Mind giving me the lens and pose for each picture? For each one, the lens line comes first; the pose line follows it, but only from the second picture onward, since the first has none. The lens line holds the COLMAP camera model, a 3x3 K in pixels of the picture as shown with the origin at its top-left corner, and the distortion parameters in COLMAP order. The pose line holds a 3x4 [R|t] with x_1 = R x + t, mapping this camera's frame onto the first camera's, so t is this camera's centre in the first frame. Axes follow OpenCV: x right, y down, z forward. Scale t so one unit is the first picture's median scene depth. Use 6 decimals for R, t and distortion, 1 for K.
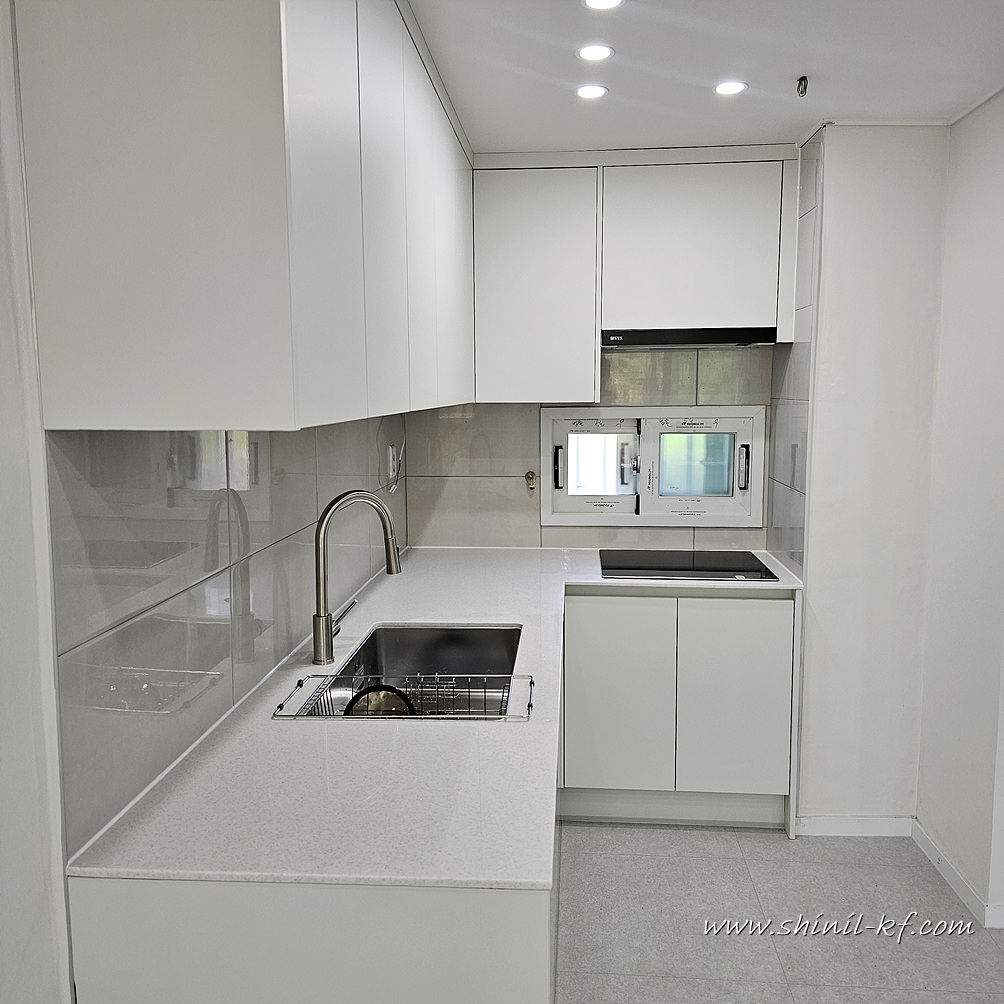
lens RADIAL K [[900.6, 0, 502.0], [0, 900.6, 502.0], [0, 0, 1]] dist [0.019090, 0.007295]
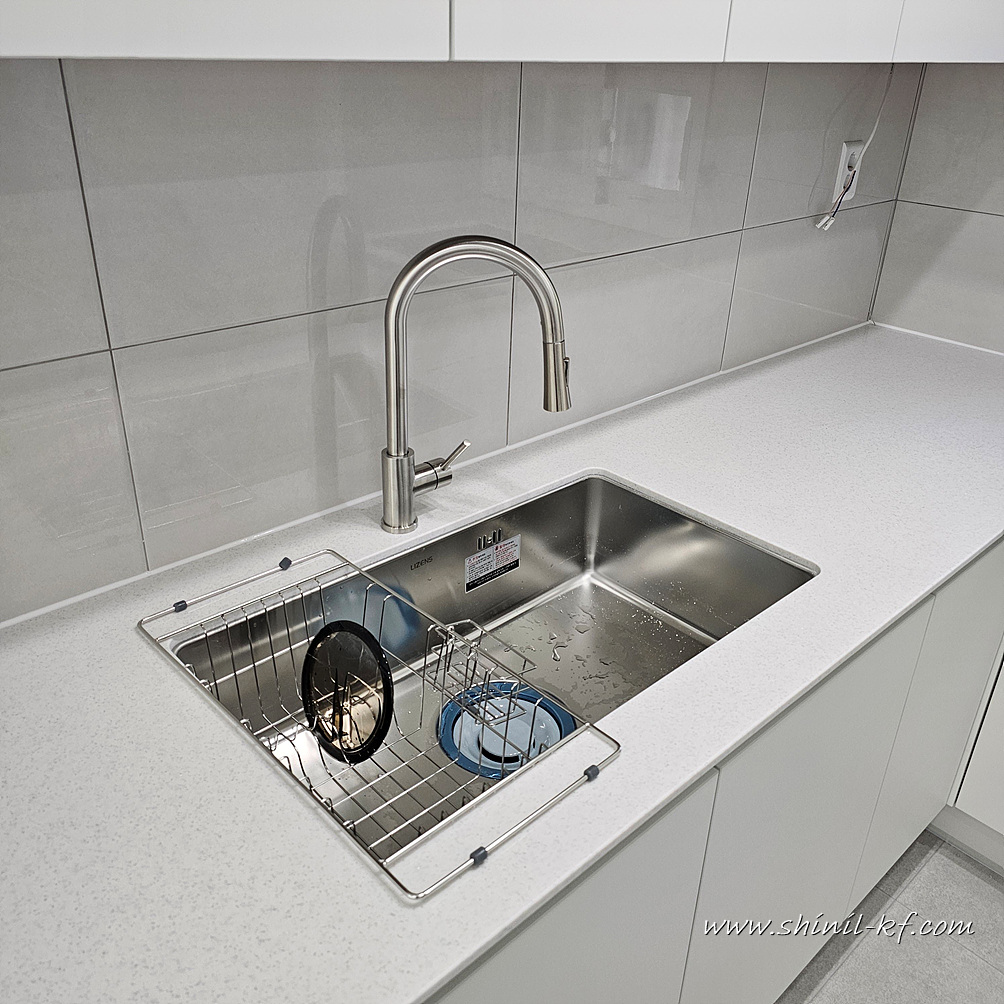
lens RADIAL K [[900.6, 0, 502.0], [0, 900.6, 502.0], [0, 0, 1]] dist [0.019090, 0.007295]
pose [[0.733671, 0.329831, -0.594086, 0.191955], [-0.111879, 0.920996, 0.373162, -0.063918], [0.670231, -0.207313, 0.712609, 0.601498]]
